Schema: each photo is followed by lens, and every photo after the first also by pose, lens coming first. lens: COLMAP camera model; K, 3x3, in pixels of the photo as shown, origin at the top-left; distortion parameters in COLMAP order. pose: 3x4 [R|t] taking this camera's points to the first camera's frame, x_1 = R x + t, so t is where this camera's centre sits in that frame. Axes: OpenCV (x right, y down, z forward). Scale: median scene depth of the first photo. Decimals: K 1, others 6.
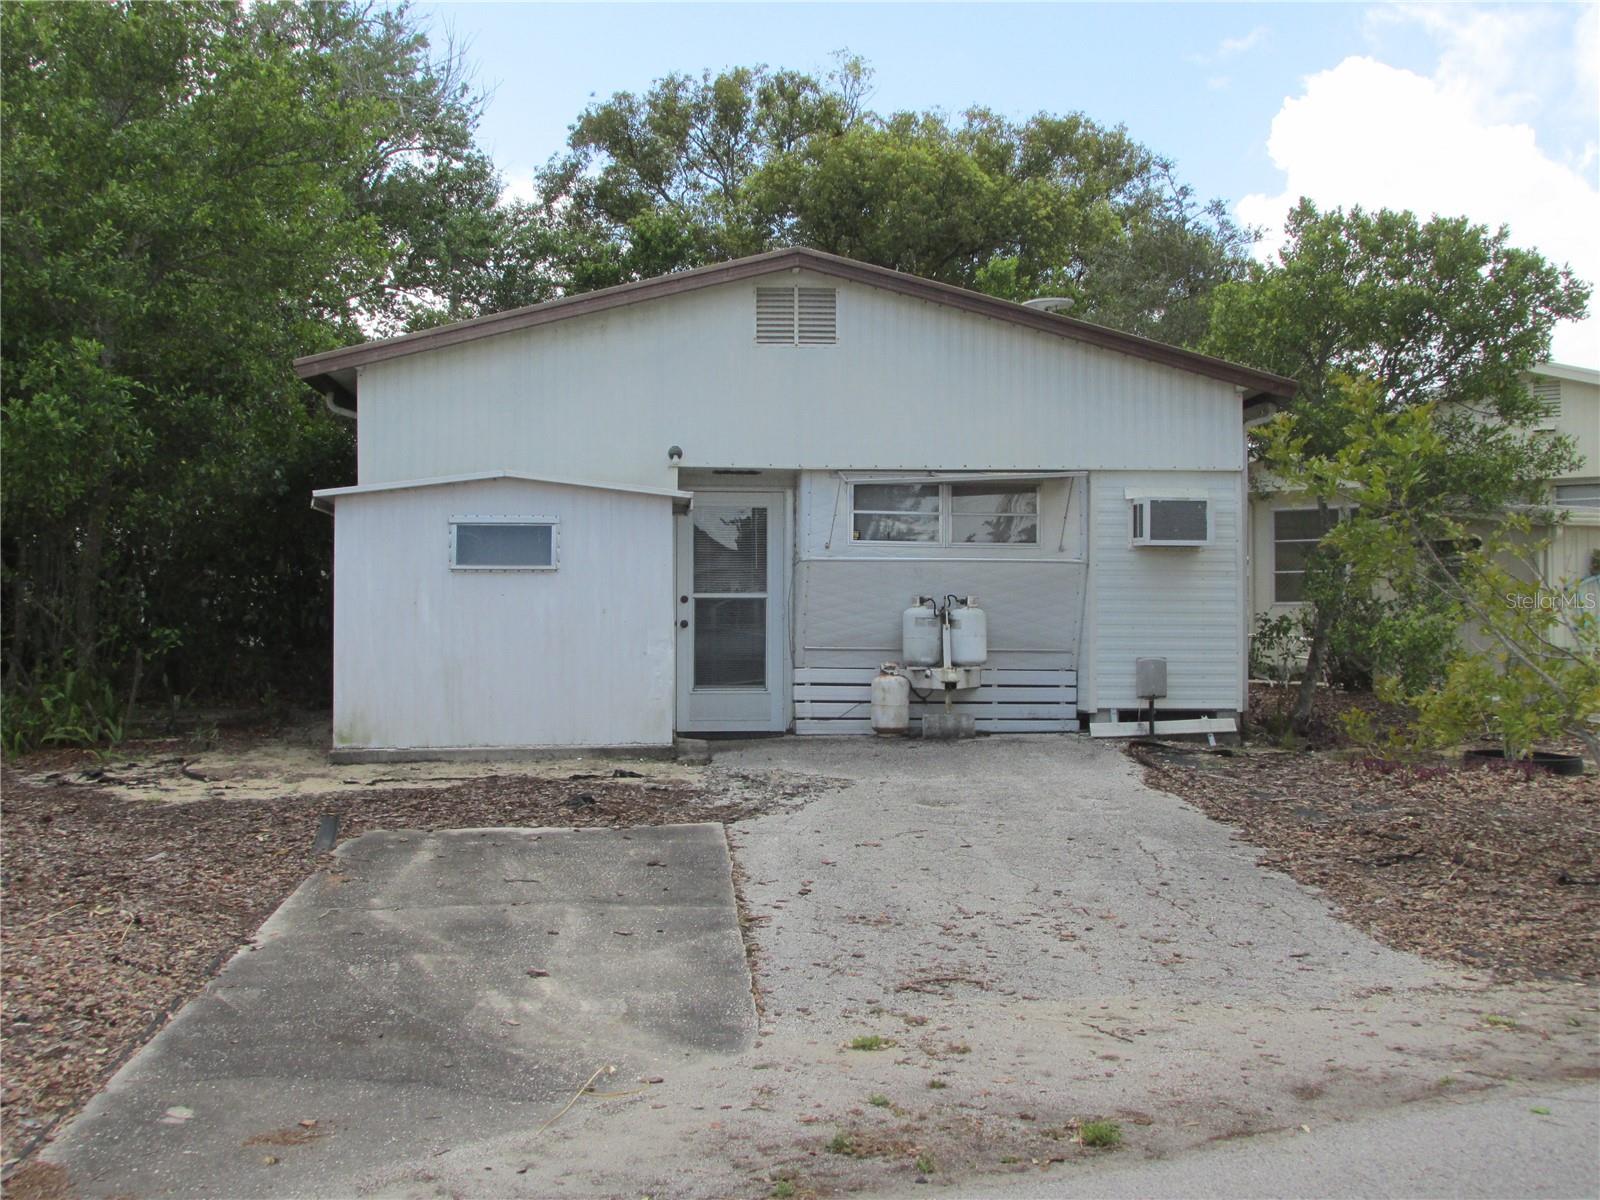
lens RADIAL K [[1786.5, 0, 800.0], [0, 1786.5, 600.0], [0, 0, 1]] dist [-0.032927, -0.023110]
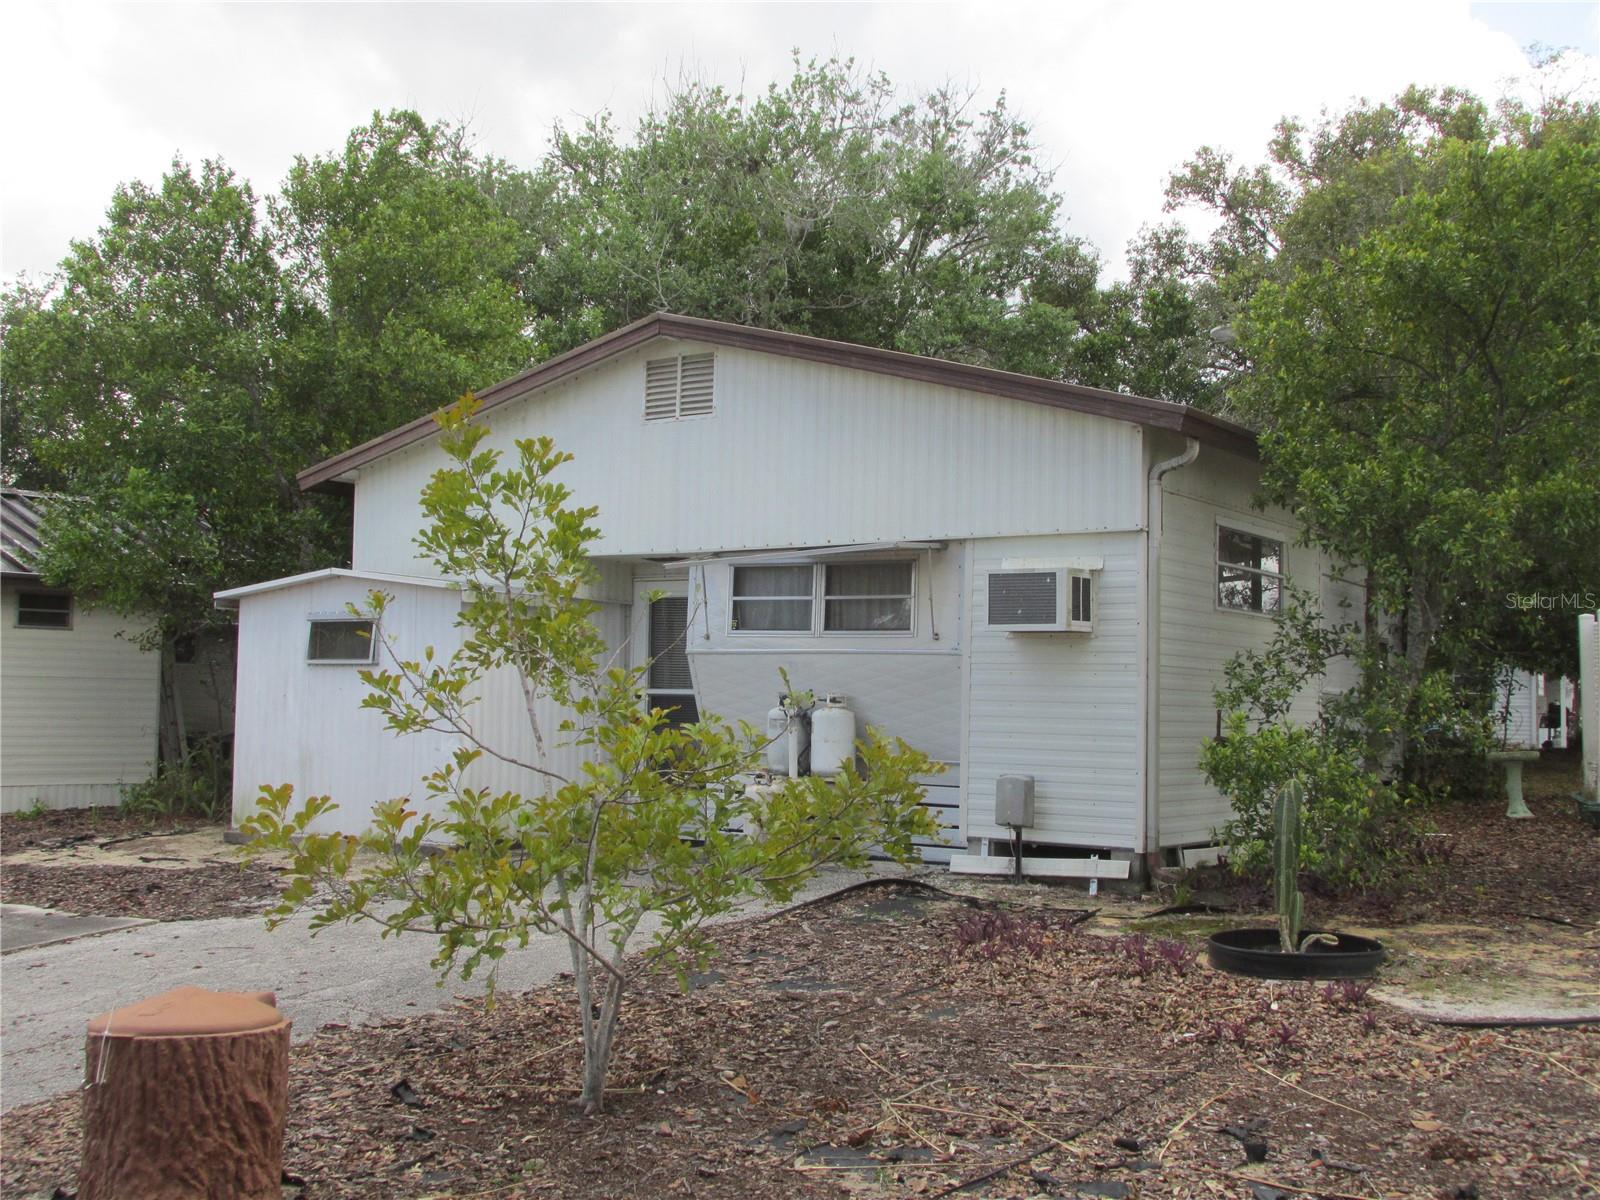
lens RADIAL K [[1786.5, 0, 800.0], [0, 1786.5, 600.0], [0, 0, 1]] dist [-0.032927, -0.023110]
pose [[0.763989, -0.026142, -0.644699, 0.630799], [-0.010948, 0.998510, -0.053463, -0.001259], [0.645136, 0.047904, 0.762565, 0.342161]]
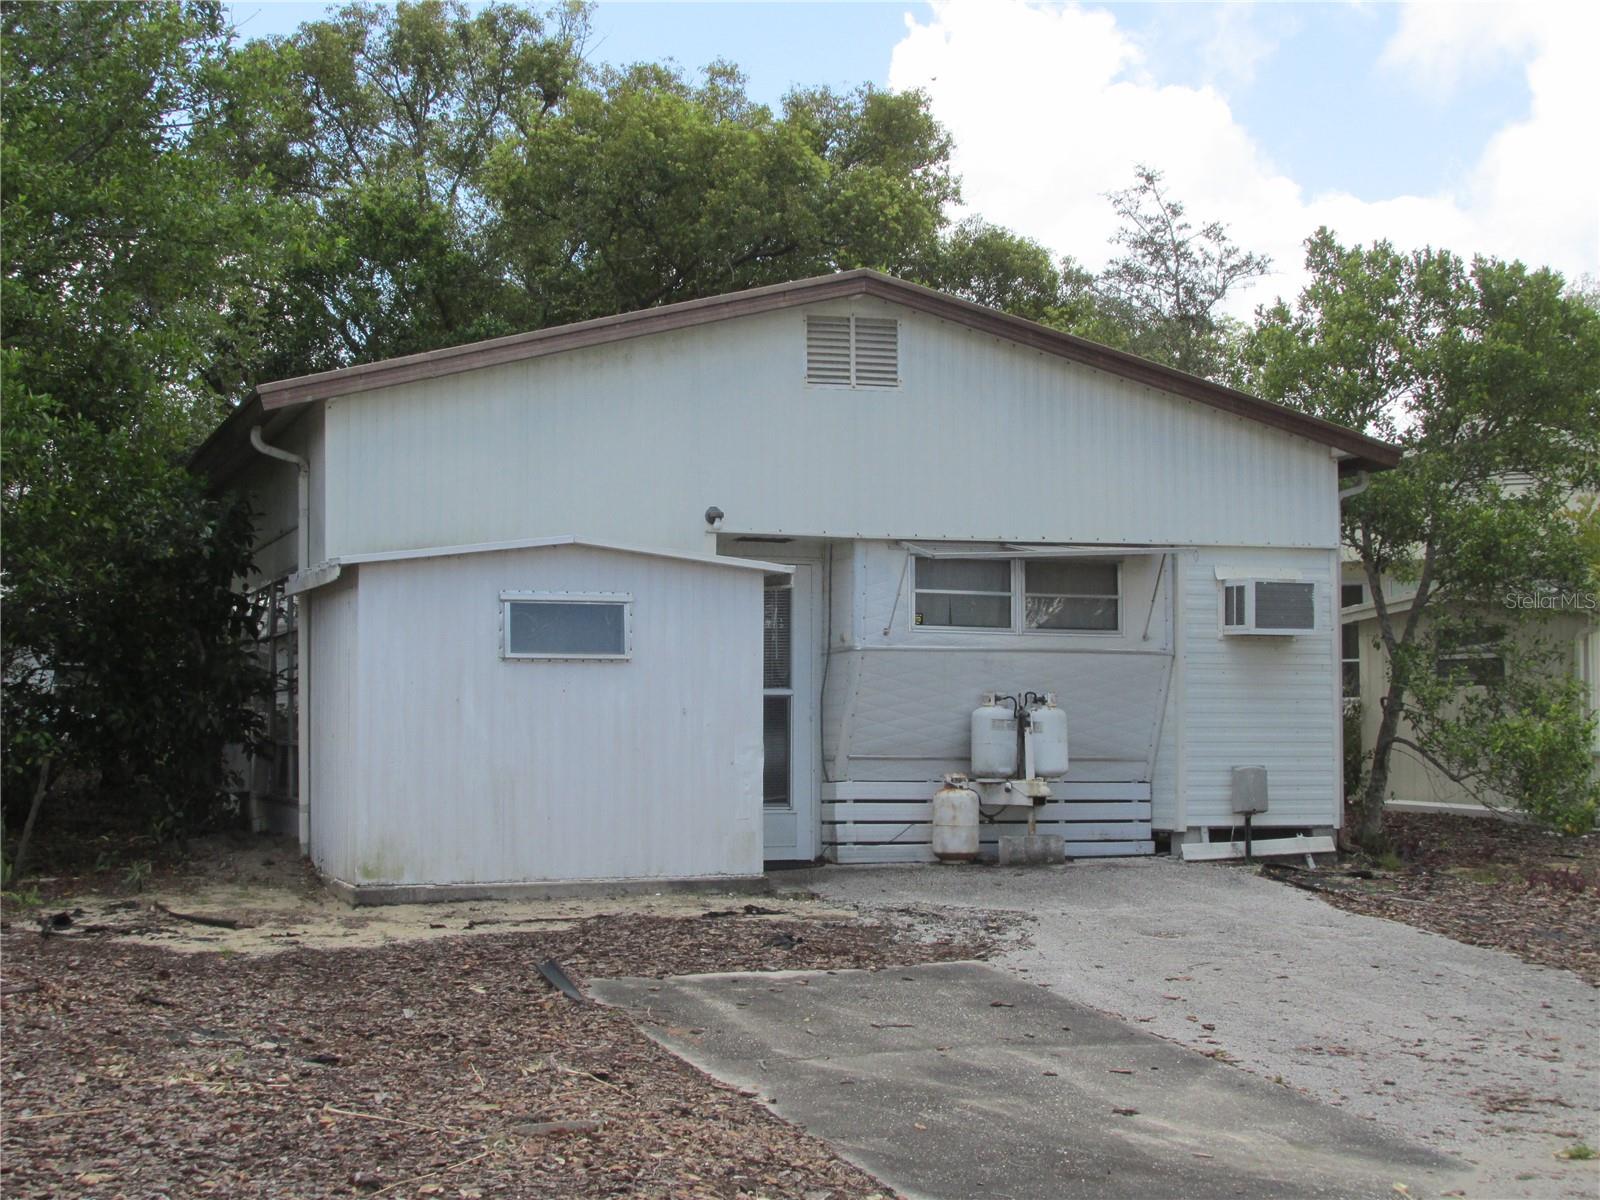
lens RADIAL K [[2452.1, 0, 800.0], [0, 2452.1, 600.0], [0, 0, 1]] dist [-0.116320, 0.045091]
pose [[0.970208, 0.012046, 0.241973, -0.294768], [-0.002601, 0.999223, -0.039317, -0.000526], [-0.242259, 0.037517, 0.969486, -0.082023]]
